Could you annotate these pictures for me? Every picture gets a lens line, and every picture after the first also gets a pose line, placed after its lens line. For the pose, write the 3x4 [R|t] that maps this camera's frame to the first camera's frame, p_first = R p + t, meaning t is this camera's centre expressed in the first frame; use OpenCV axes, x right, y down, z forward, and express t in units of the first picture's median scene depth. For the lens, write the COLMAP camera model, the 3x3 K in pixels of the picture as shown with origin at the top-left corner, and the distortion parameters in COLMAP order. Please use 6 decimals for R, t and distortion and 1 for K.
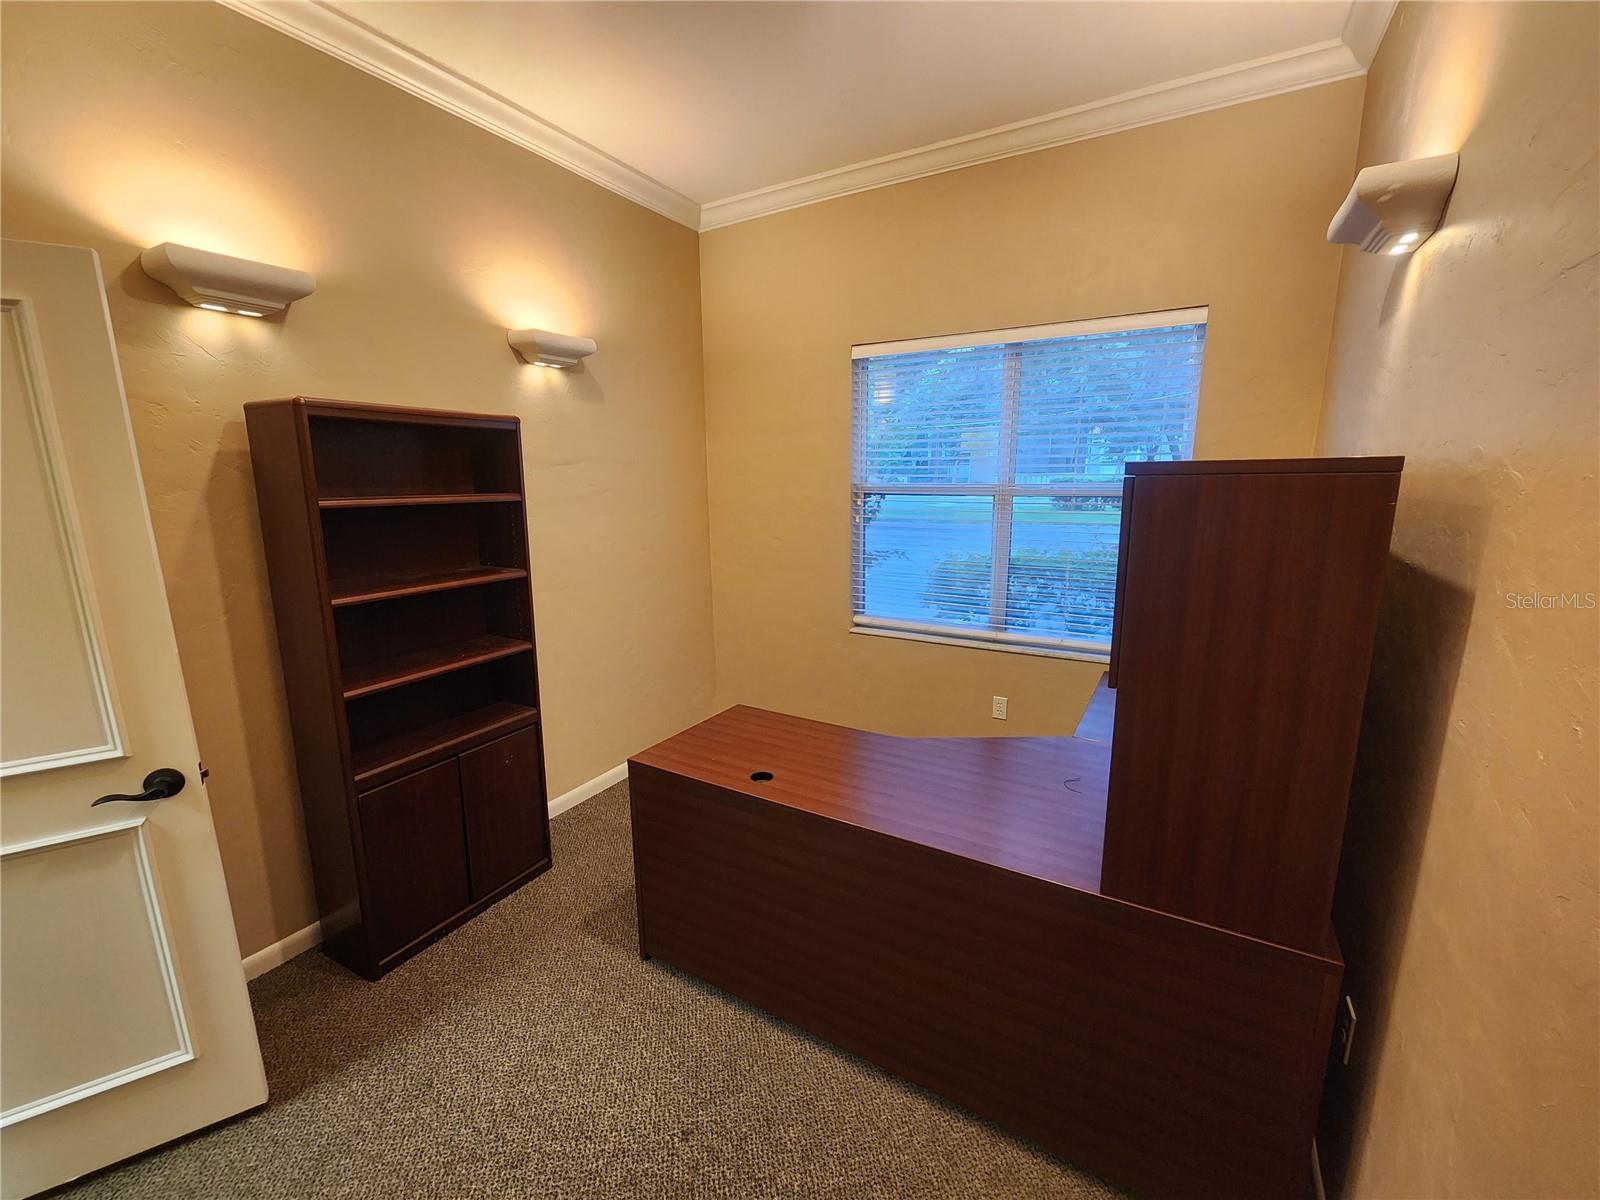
lens RADIAL K [[654.5, 0, 800.0], [0, 654.5, 600.0], [0, 0, 1]] dist [0.001969, 0.000351]
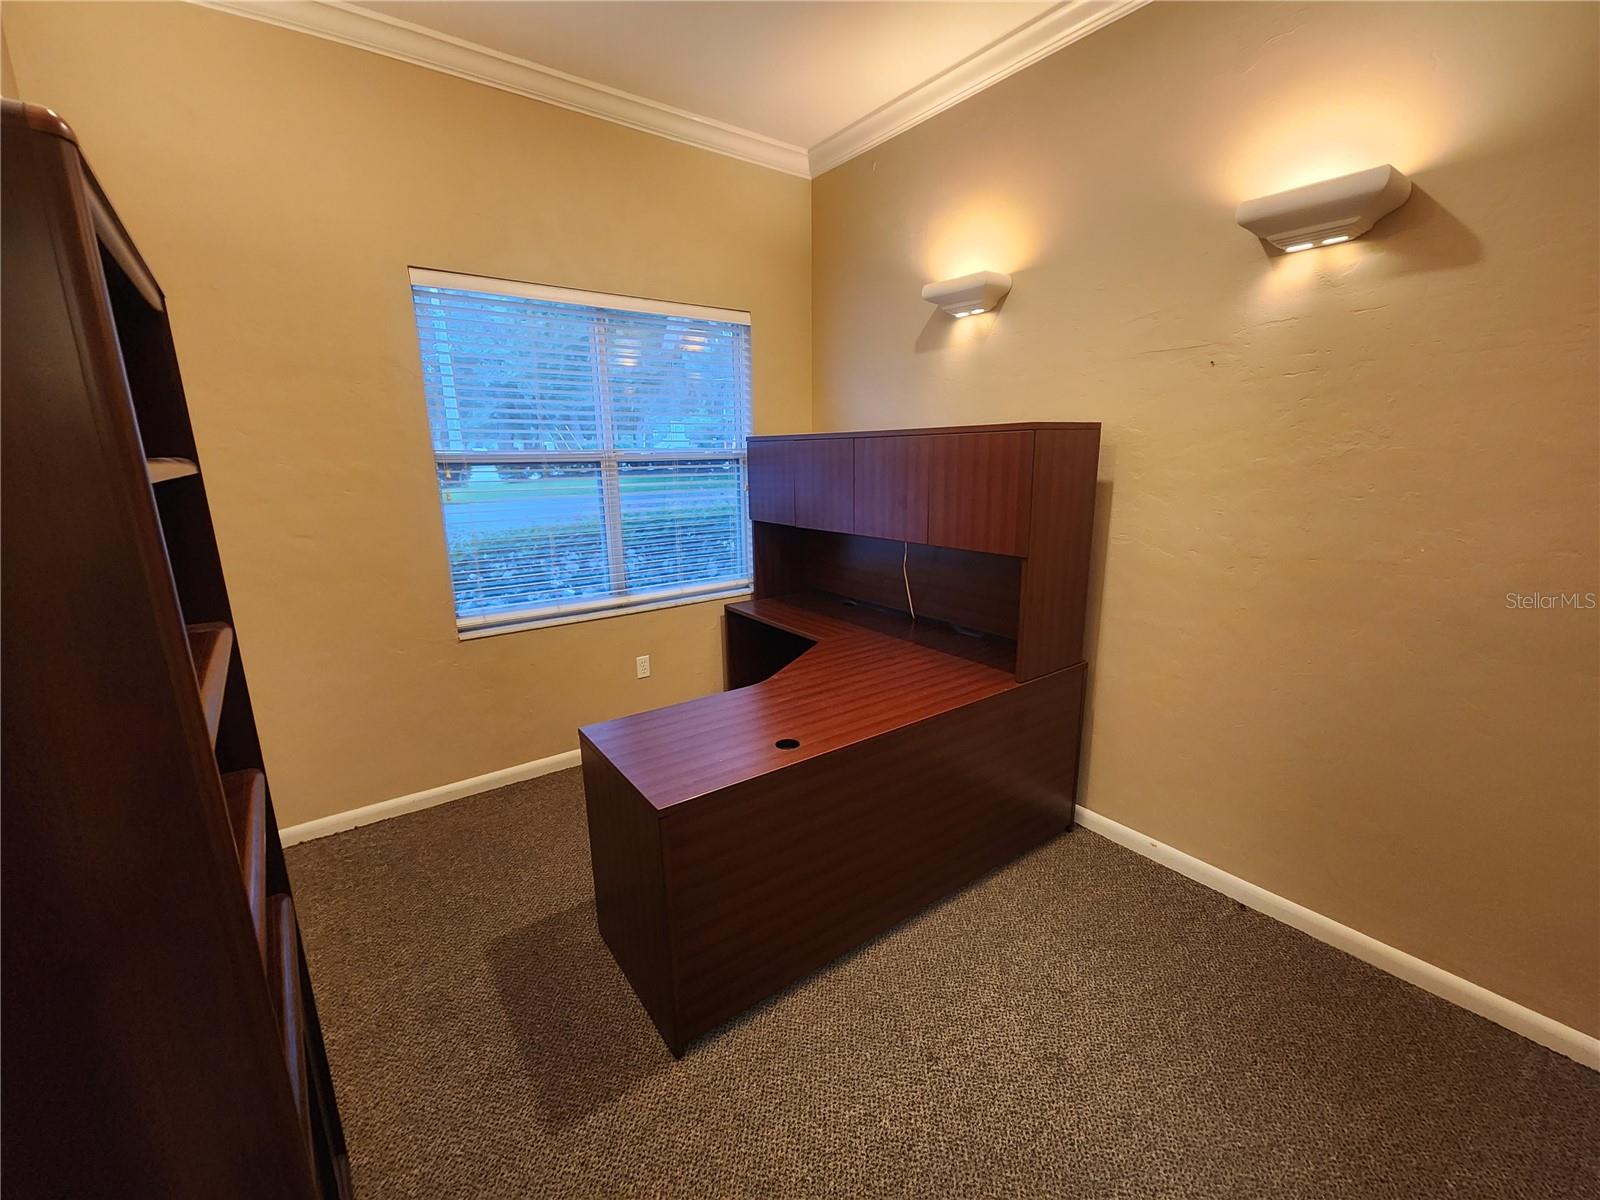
lens RADIAL K [[643.2, 0, 800.0], [0, 643.2, 600.0], [0, 0, 1]] dist [0.009830, 0.000008]
pose [[0.397615, -0.211354, 0.892878, -0.609937], [0.183156, 0.971807, 0.148475, -0.053818], [-0.899086, 0.104500, 0.425116, 0.397756]]
